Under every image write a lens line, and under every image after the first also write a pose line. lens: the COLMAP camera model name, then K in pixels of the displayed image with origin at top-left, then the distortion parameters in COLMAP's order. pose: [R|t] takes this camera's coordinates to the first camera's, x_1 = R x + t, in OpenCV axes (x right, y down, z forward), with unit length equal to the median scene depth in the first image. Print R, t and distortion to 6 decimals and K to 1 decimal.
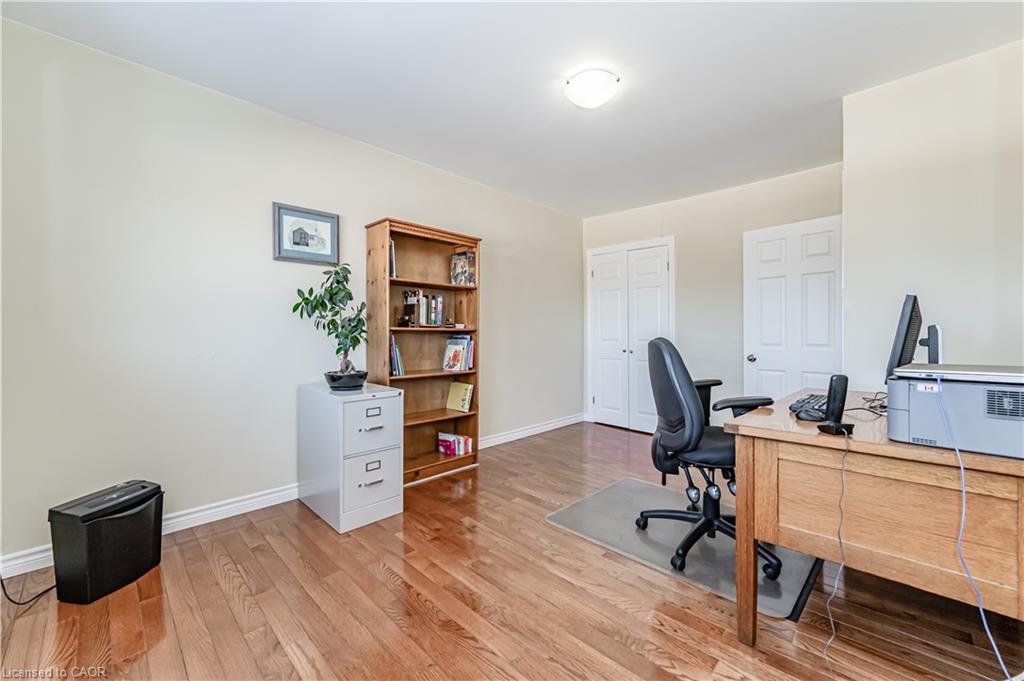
lens RADIAL K [[407.7, 0, 509.2], [0, 407.7, 338.1], [0, 0, 1]] dist [0.001229, 0.000026]
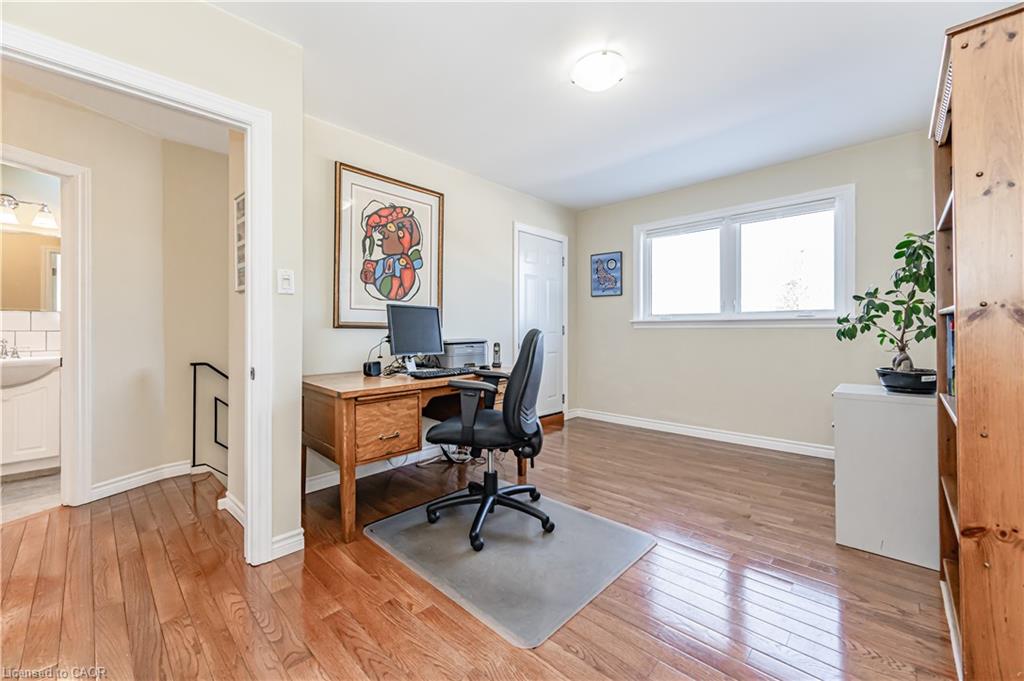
lens RADIAL K [[407.7, 0, 514.5], [0, 407.7, 334.6], [0, 0, 1]] dist [0.001229, 0.000026]
pose [[-0.999671, 0.002822, -0.025478, 0.488690], [0.002719, 0.999988, 0.004079, 0.014278], [0.025490, 0.004008, -0.999667, 2.220312]]
